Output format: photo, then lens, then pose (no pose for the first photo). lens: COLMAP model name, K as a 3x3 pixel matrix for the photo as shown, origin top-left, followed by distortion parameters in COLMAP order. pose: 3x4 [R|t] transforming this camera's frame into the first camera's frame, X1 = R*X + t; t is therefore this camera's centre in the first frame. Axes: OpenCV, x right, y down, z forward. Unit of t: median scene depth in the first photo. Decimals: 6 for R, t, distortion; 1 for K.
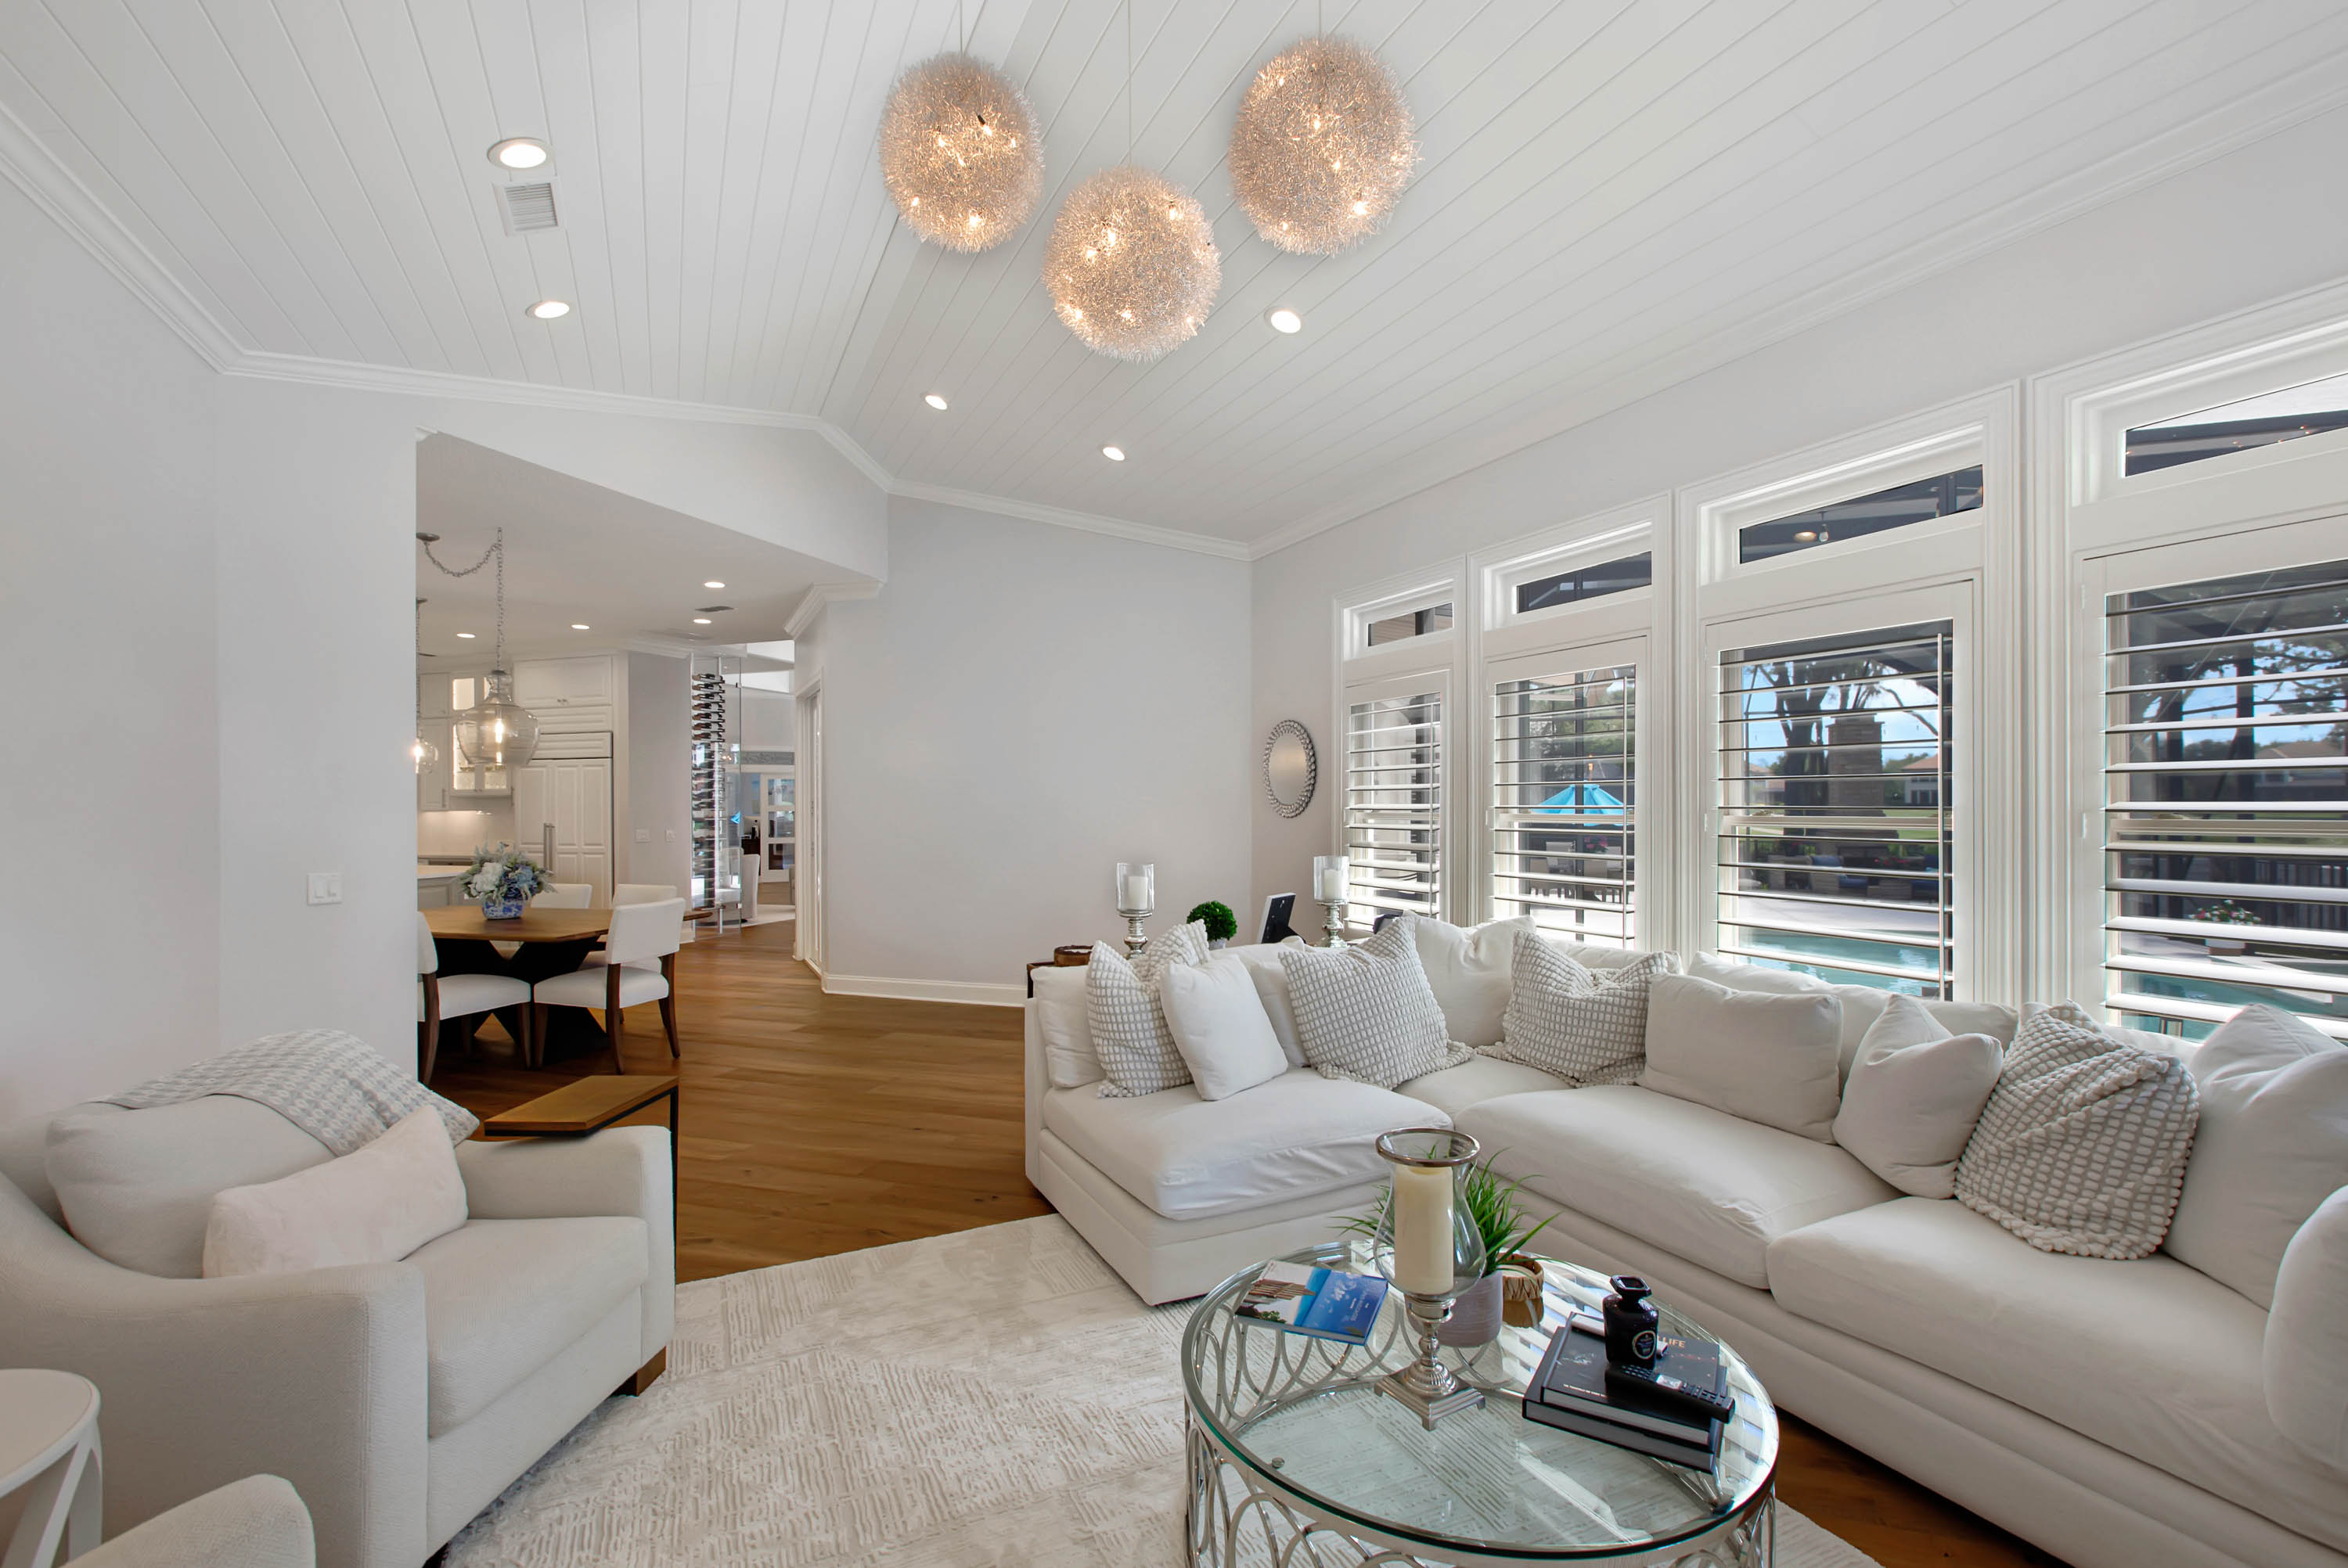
lens RADIAL K [[1054.8, 0, 1170.4], [0, 1054.8, 784.7], [0, 0, 1]] dist [0.004009, -0.001888]
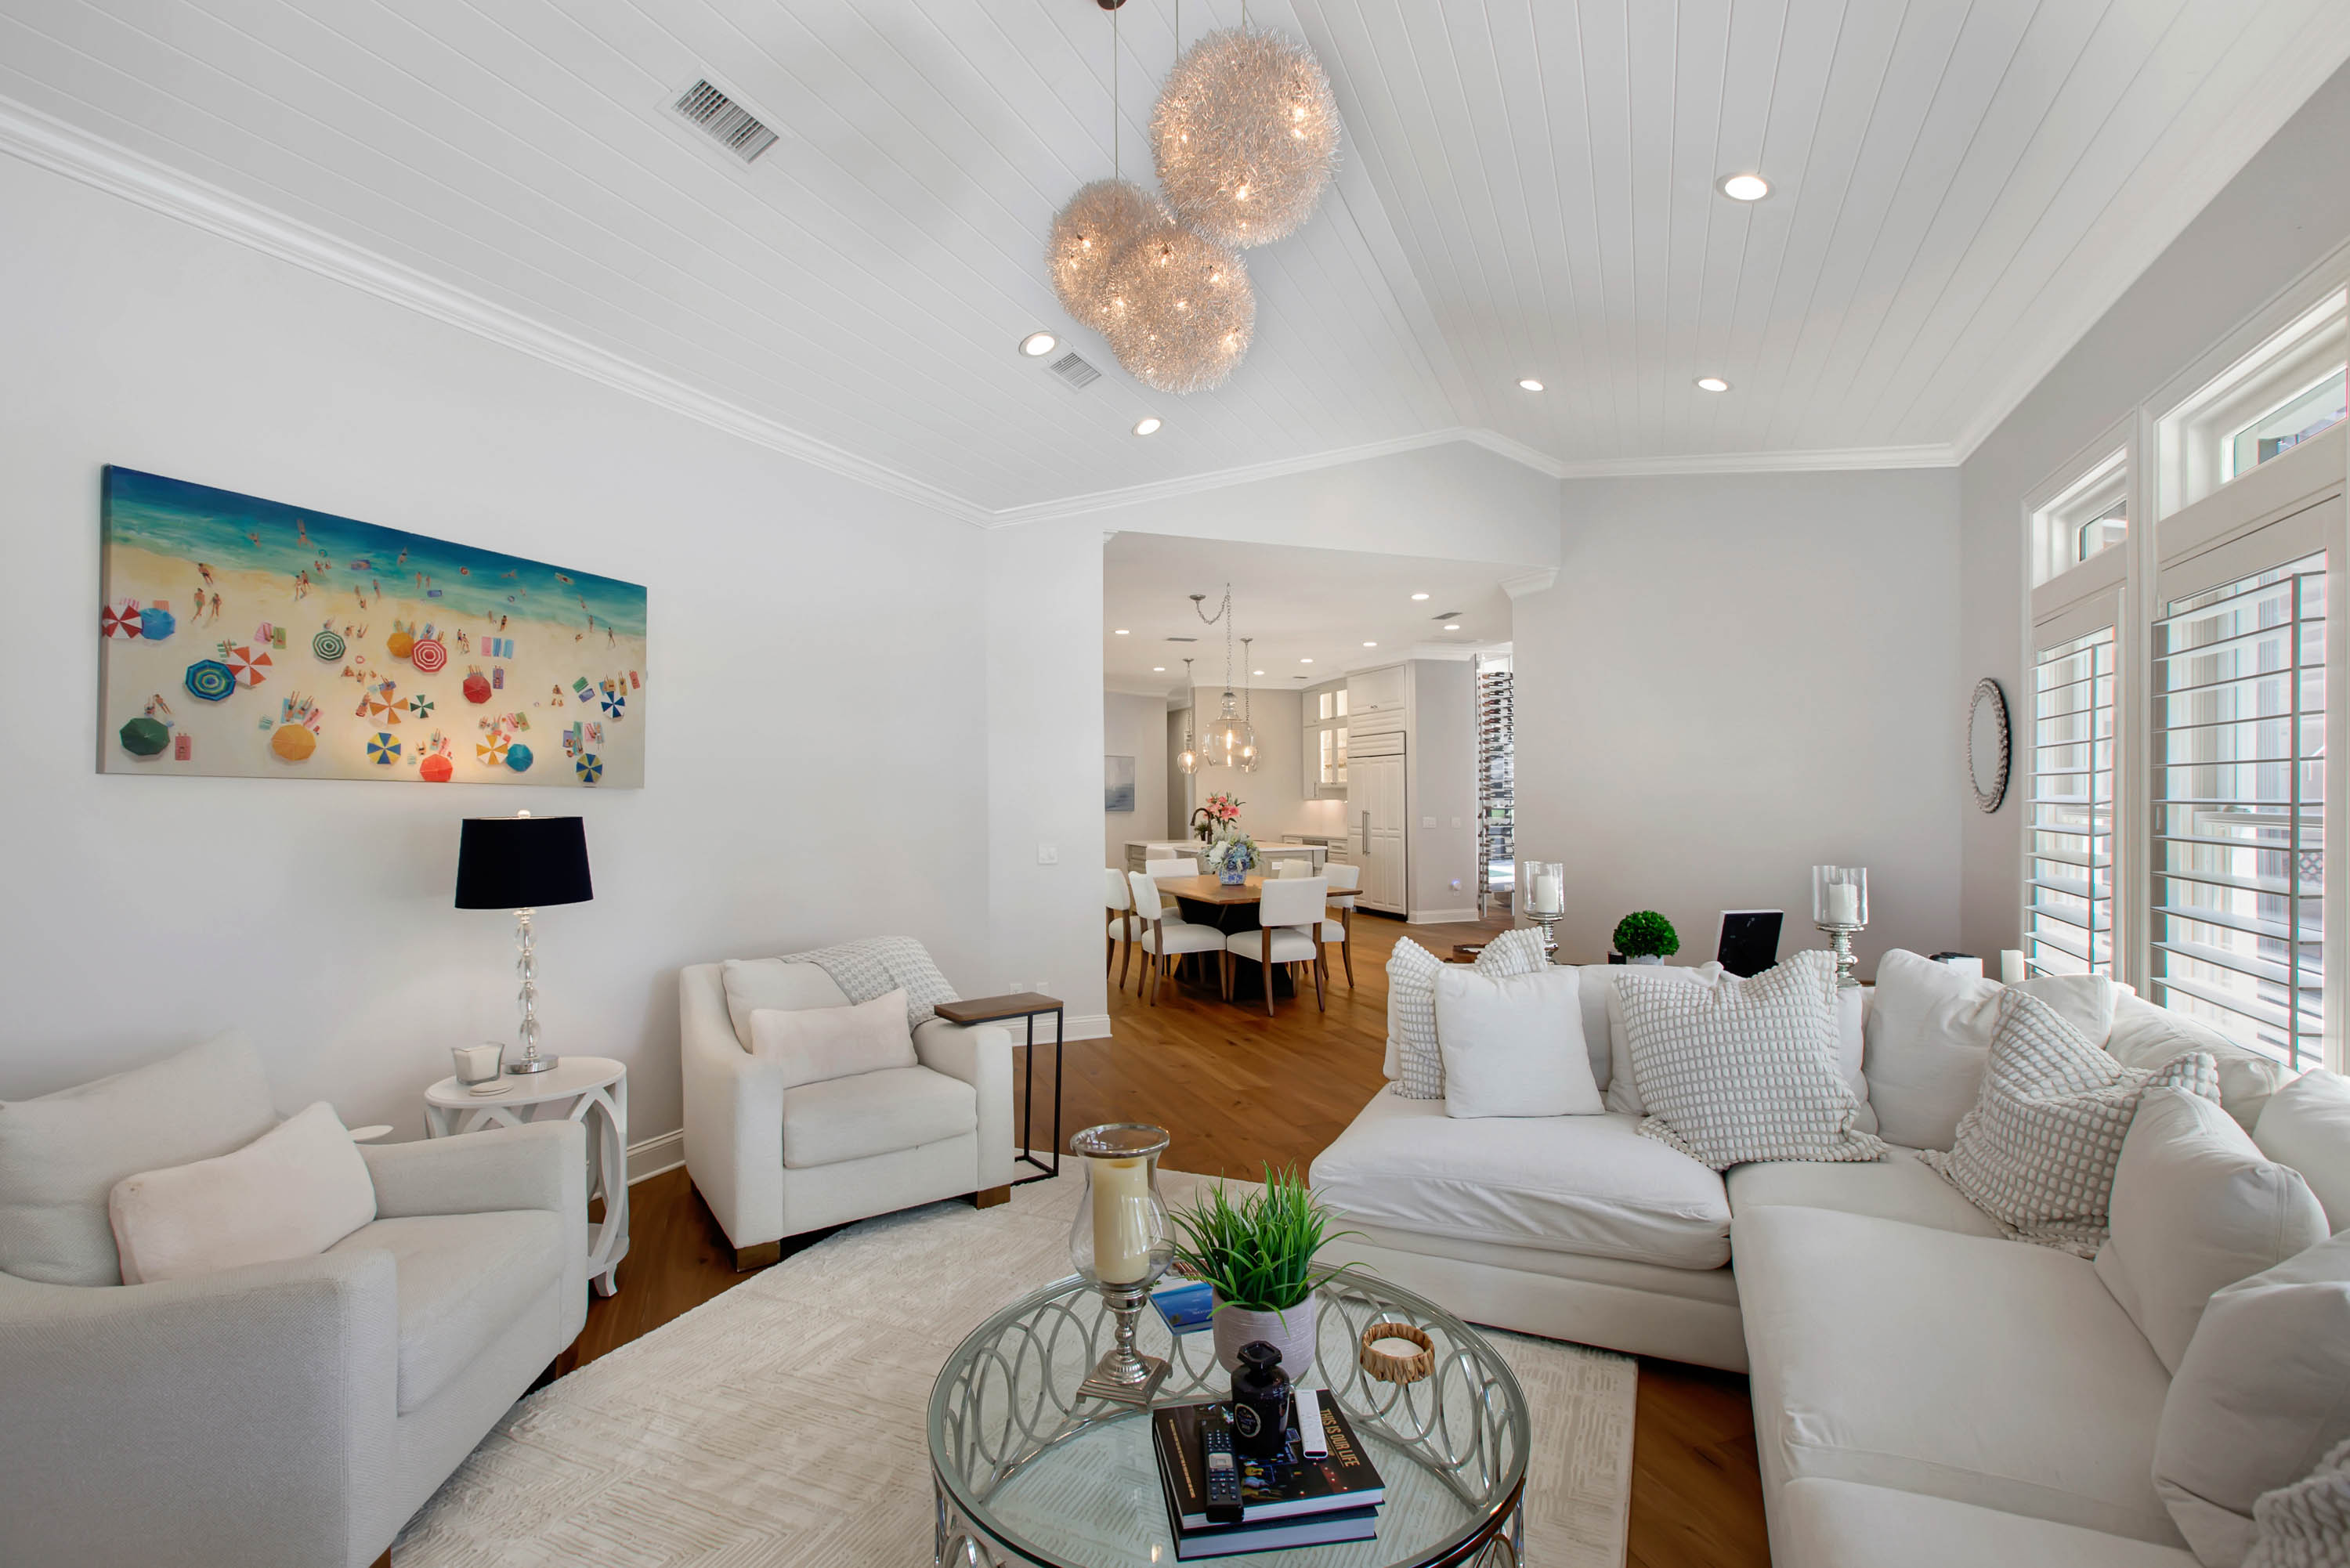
lens RADIAL K [[1055.8, 0, 1179.7], [0, 1055.8, 783.8], [0, 0, 1]] dist [0.004009, -0.001888]
pose [[0.642968, -0.010937, -0.765815, 0.337355], [0.019736, 0.999803, 0.002291, -0.001105], [0.765639, -0.016588, 0.643056, 0.123885]]
